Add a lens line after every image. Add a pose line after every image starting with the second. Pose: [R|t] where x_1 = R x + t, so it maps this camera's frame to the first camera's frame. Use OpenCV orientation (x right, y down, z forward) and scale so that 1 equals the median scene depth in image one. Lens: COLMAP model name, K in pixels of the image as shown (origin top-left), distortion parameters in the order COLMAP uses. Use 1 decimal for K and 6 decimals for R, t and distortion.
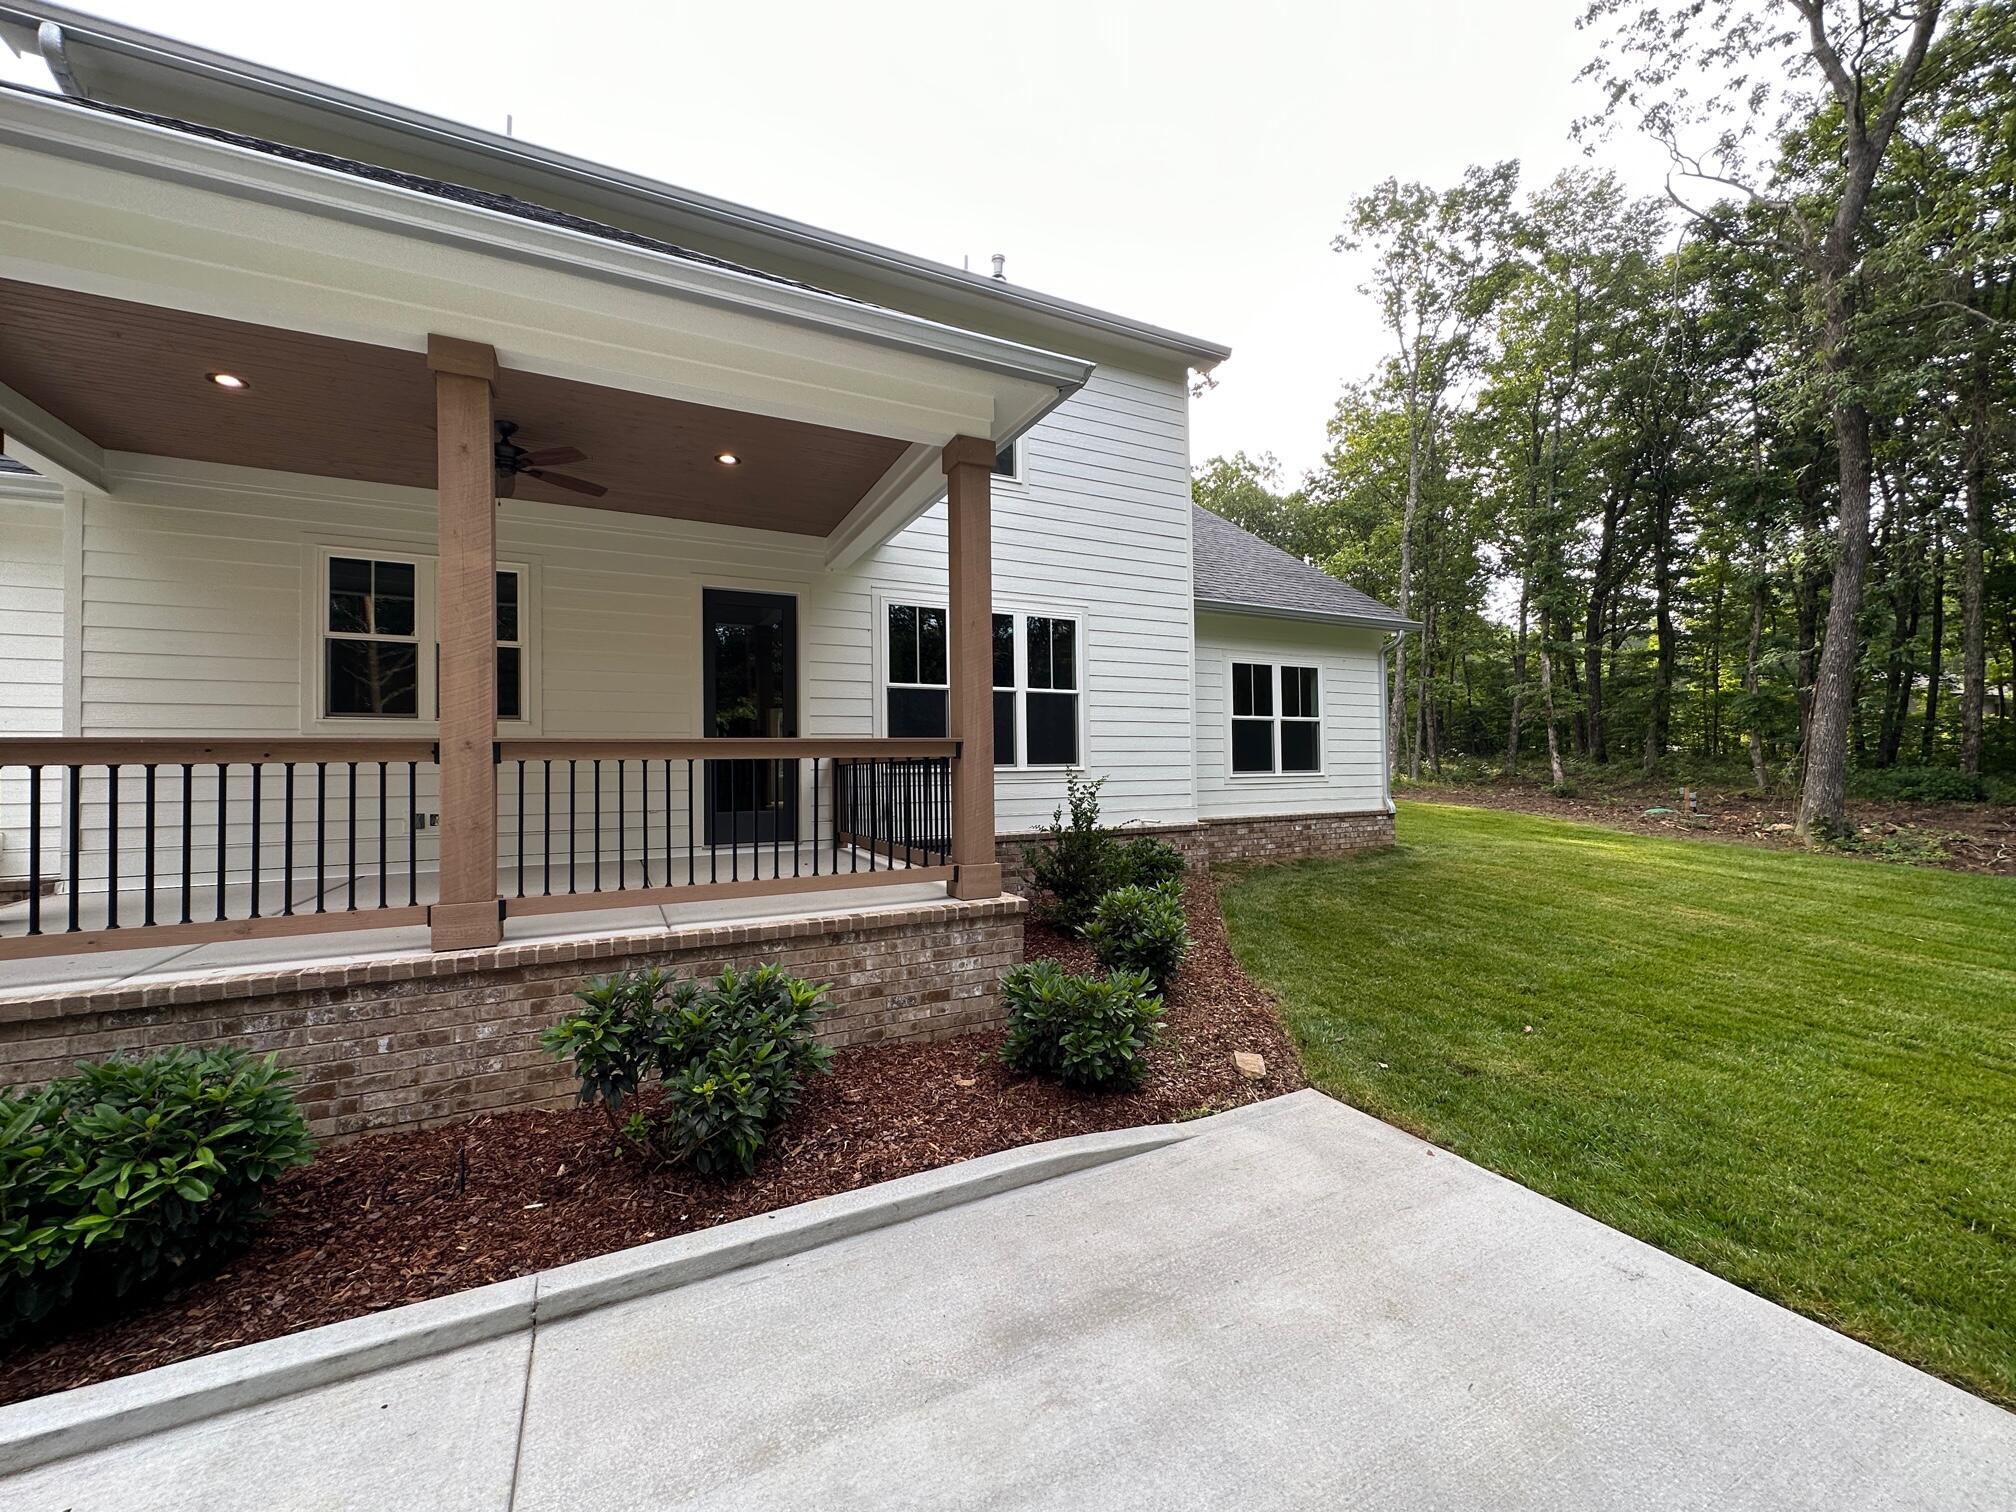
lens RADIAL K [[798.6, 0, 1008.0], [0, 798.6, 756.0], [0, 0, 1]] dist [-0.001624, 0.000164]
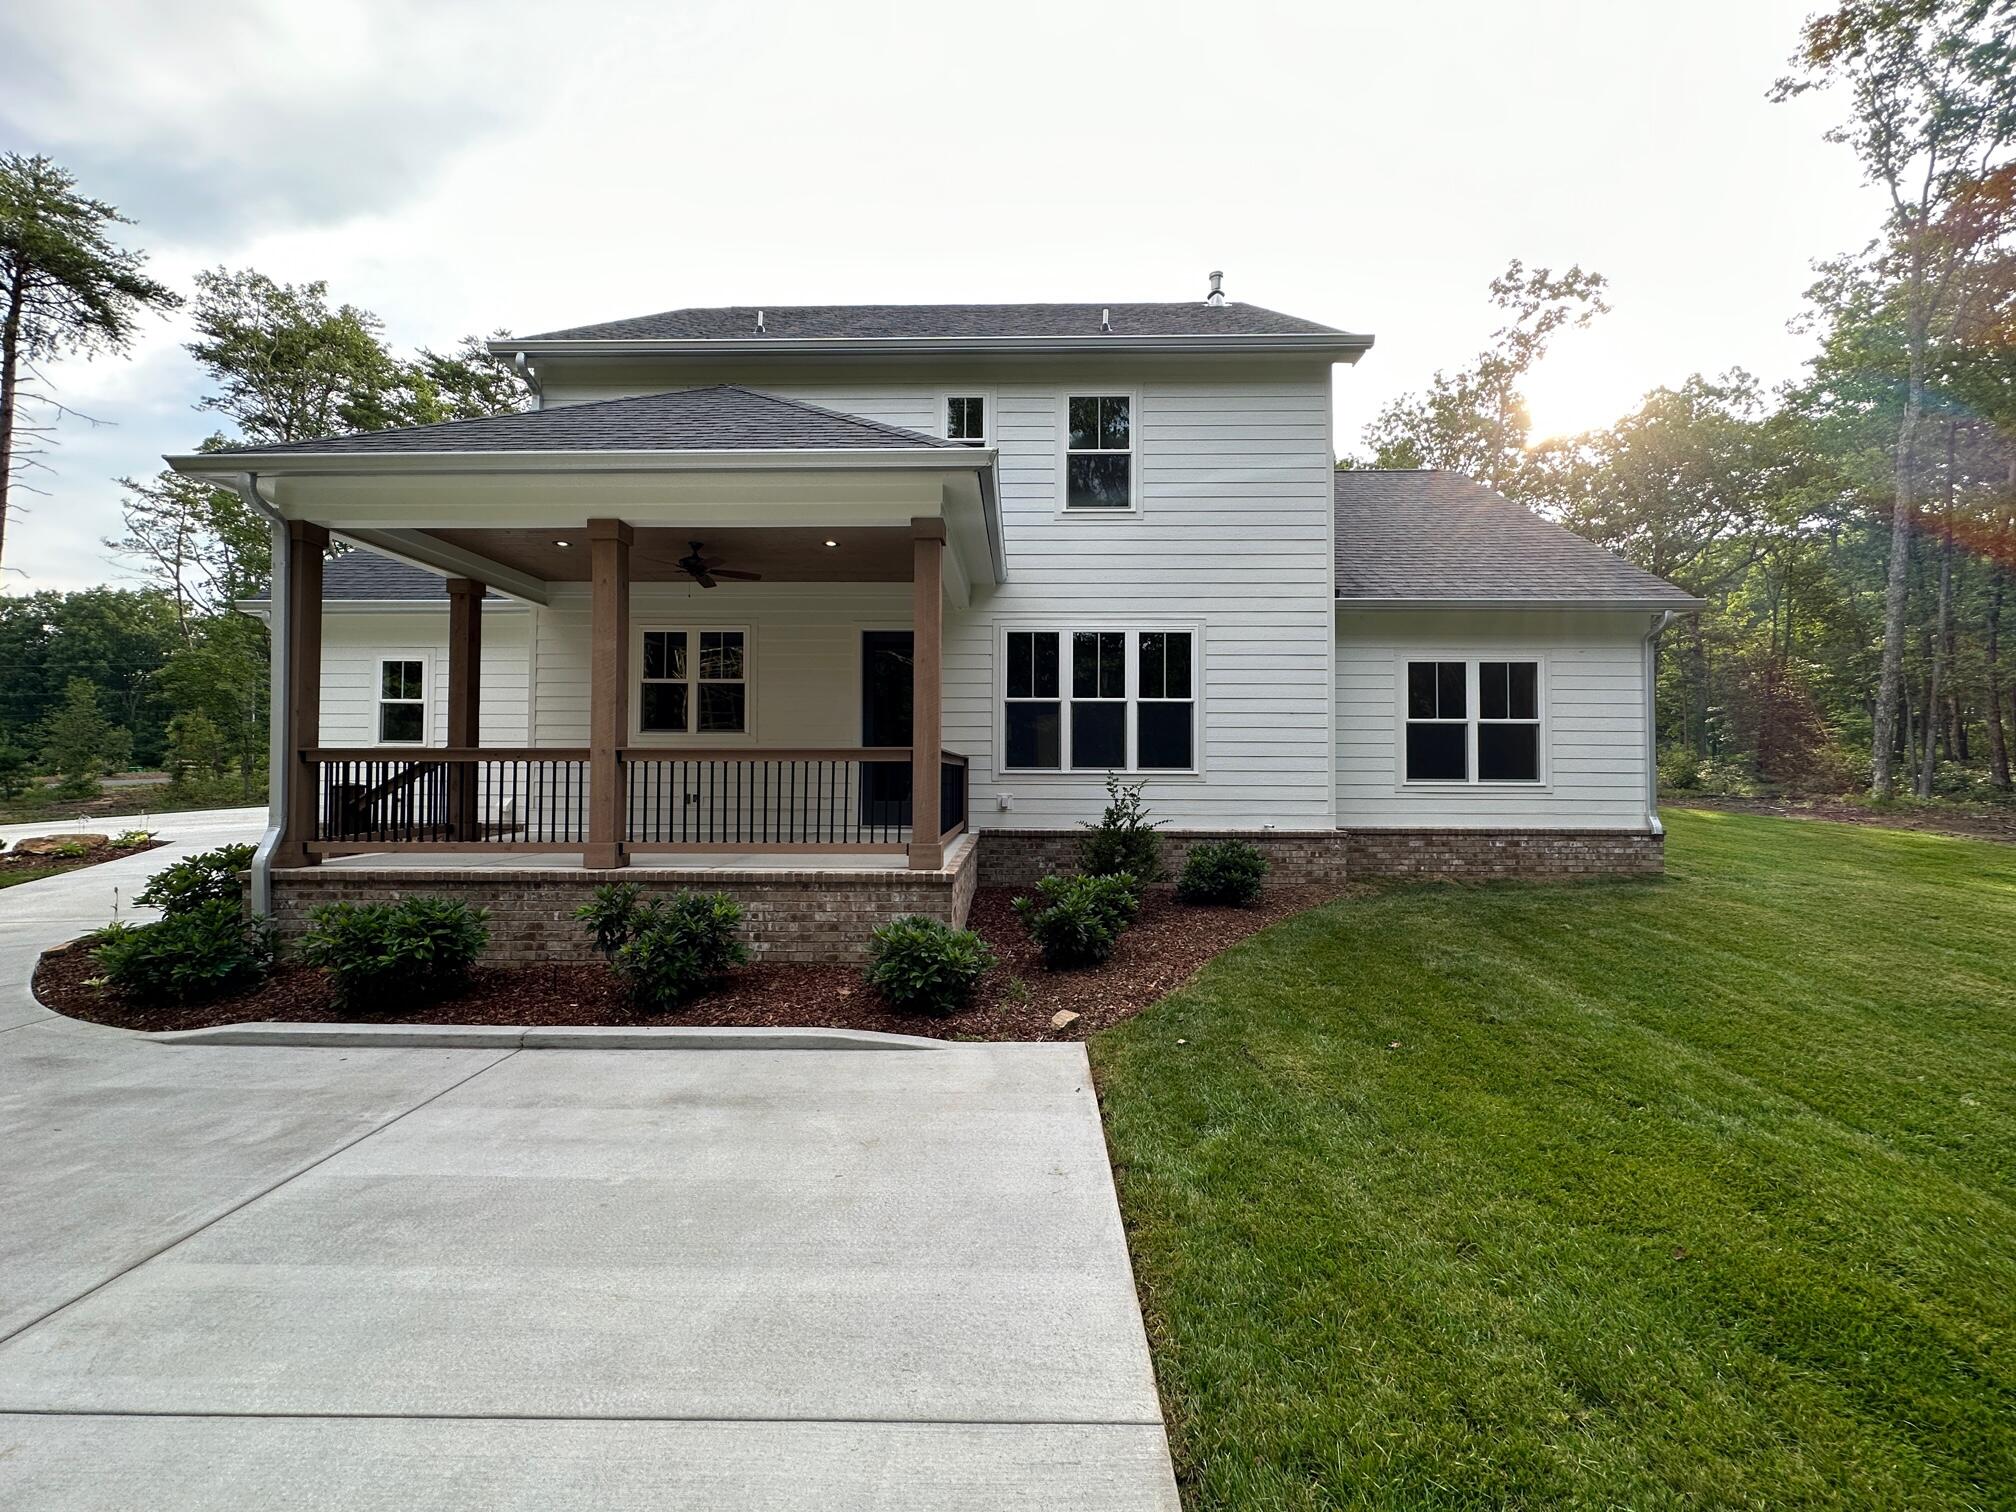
lens RADIAL K [[798.6, 0, 1008.0], [0, 798.6, 756.0], [0, 0, 1]] dist [-0.001624, 0.000164]
pose [[0.882667, 0.007536, -0.469938, 0.417336], [-0.007957, 0.999968, 0.001092, -0.006280], [0.469931, 0.002775, 0.882699, -0.054898]]
